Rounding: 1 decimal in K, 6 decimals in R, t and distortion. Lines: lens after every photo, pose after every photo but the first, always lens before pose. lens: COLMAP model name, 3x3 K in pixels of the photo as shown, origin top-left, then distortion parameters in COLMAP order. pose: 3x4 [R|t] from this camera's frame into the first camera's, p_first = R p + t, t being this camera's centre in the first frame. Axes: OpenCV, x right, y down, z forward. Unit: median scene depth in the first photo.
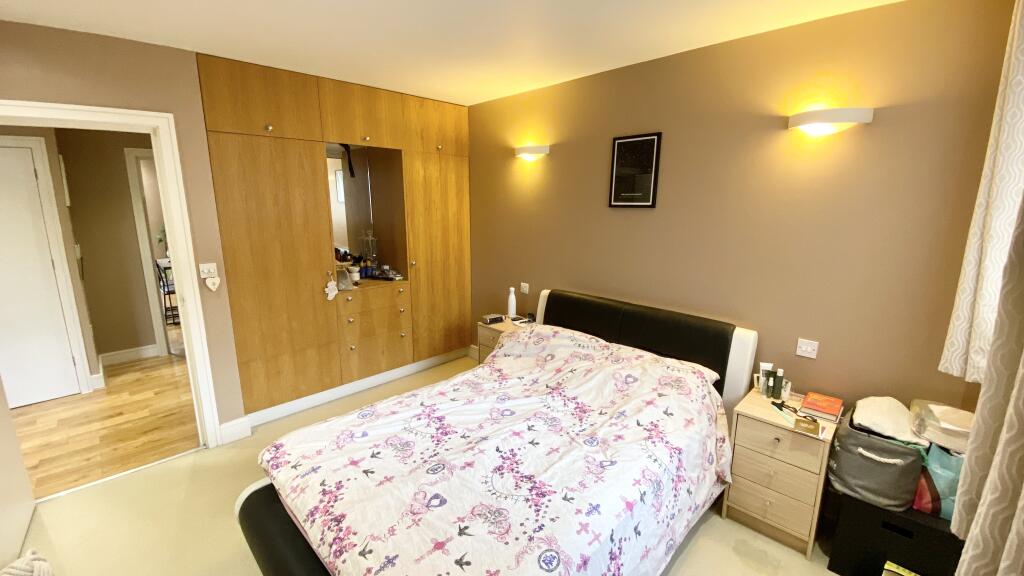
lens RADIAL K [[413.1, 0, 506.7], [0, 413.1, 284.7], [0, 0, 1]] dist [0.059437, -0.042852]
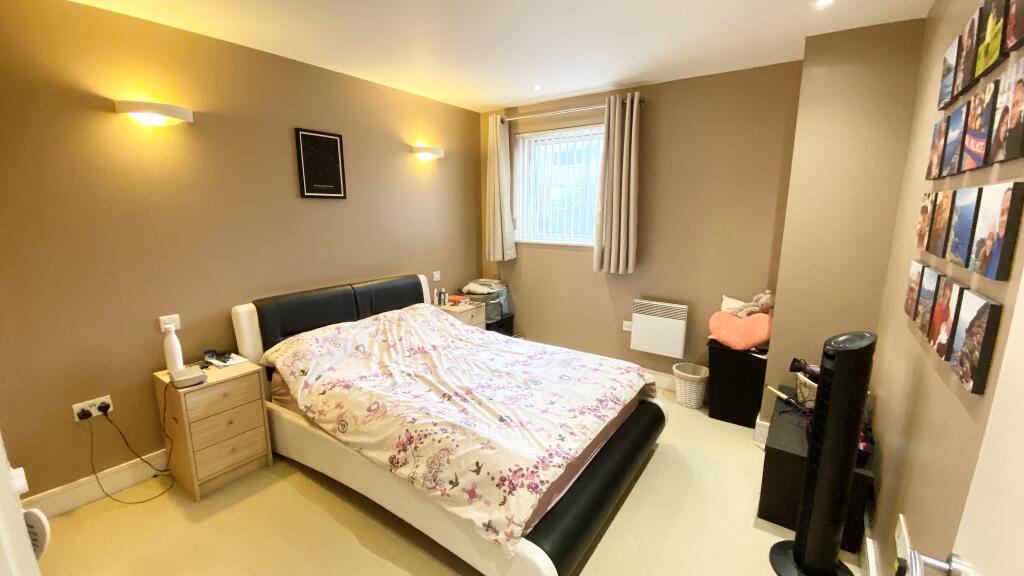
lens RADIAL K [[413.1, 0, 506.7], [0, 413.1, 284.7], [0, 0, 1]] dist [0.059437, -0.042852]
pose [[-0.183714, -0.203763, 0.961629, -0.907671], [0.181784, 0.954363, 0.236952, -0.146644], [-0.966025, 0.218340, -0.138289, 0.763283]]
